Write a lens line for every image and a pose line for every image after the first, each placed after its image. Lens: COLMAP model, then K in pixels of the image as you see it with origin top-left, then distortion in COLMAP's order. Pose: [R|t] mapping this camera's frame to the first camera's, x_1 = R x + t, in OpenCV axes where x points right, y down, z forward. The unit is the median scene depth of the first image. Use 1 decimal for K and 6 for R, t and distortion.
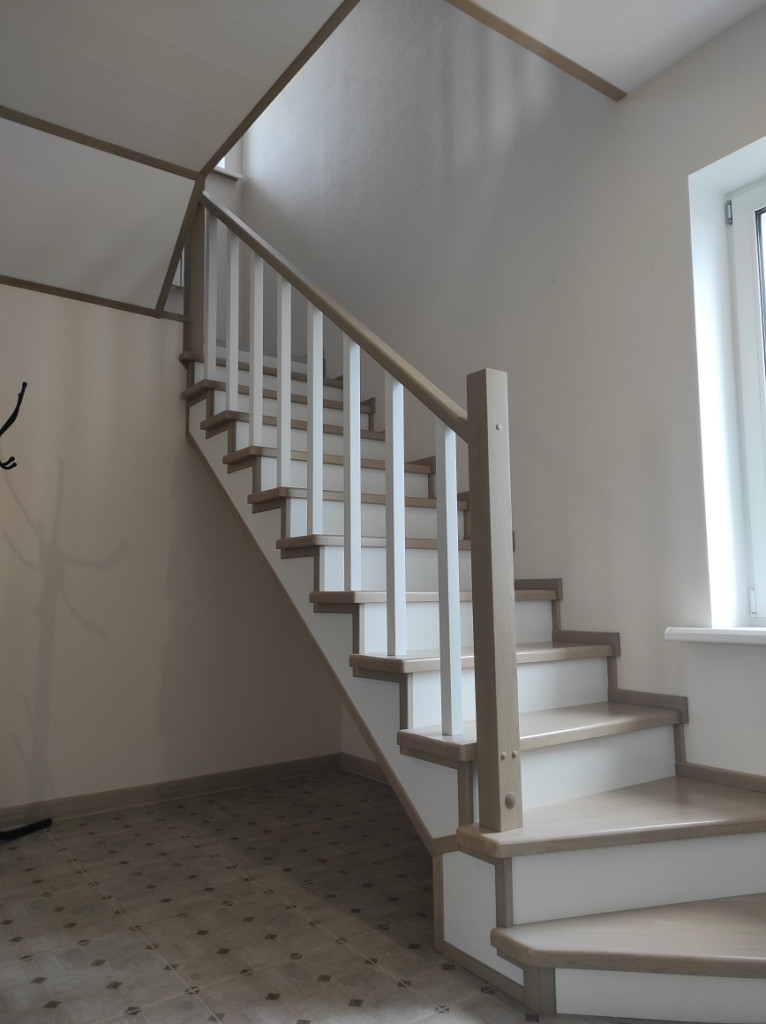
lens RADIAL K [[747.0, 0, 383.1], [0, 747.0, 509.4], [0, 0, 1]] dist [0.058492, -0.041648]
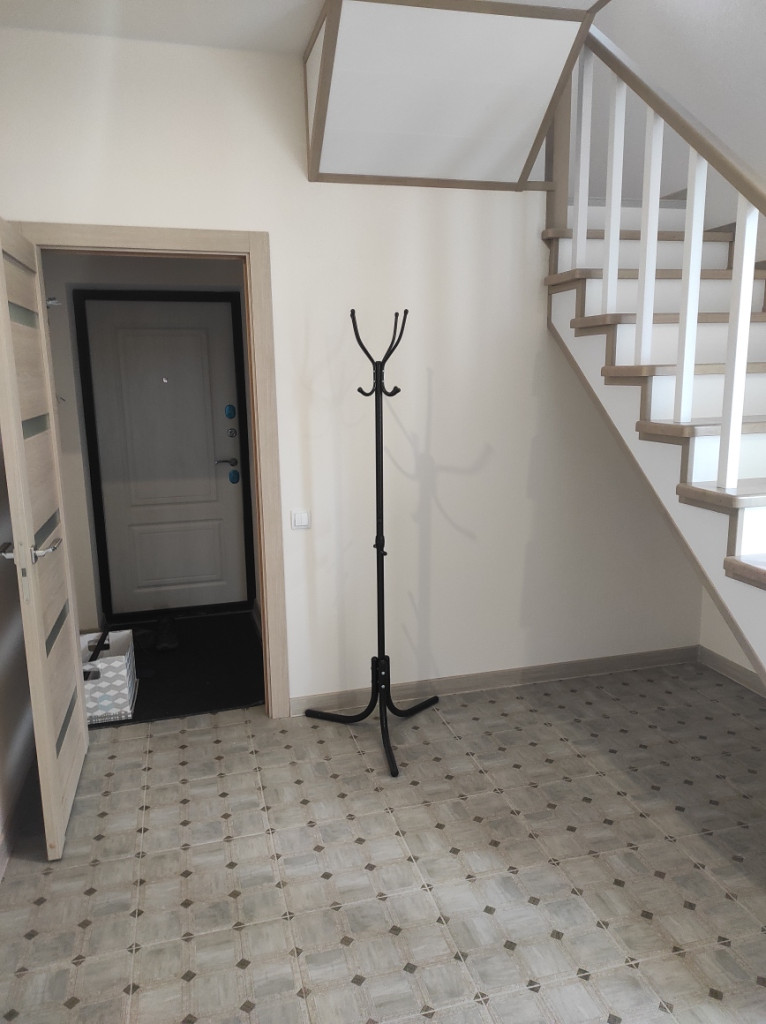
lens RADIAL K [[747.0, 0, 378.2], [0, 747.0, 508.2], [0, 0, 1]] dist [0.058492, -0.041648]
pose [[0.934742, 0.057273, -0.350682, -0.173203], [0.050107, 0.955816, 0.289663, -0.232919], [0.351777, -0.288332, 0.890571, 0.057880]]
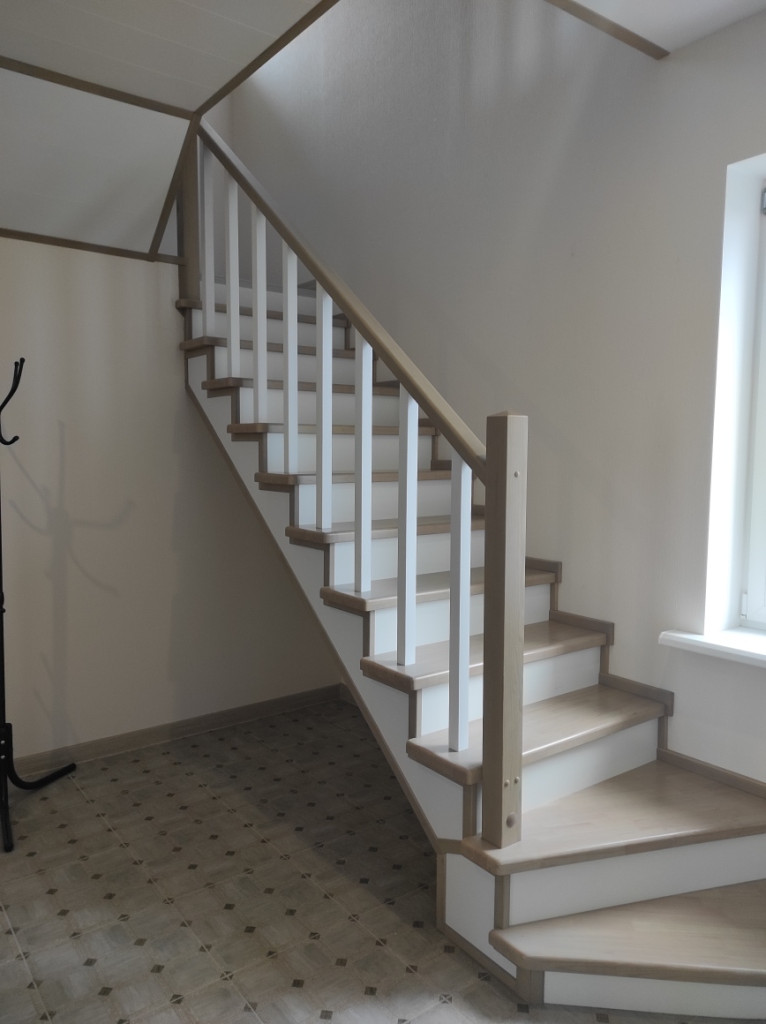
lens RADIAL K [[747.0, 0, 382.2], [0, 747.0, 508.6], [0, 0, 1]] dist [0.058492, -0.041648]
pose [[0.999622, 0.015534, 0.022664, -0.038028], [-0.019640, 0.980806, 0.193993, -0.199496], [-0.019215, -0.194365, 0.980741, 0.007727]]
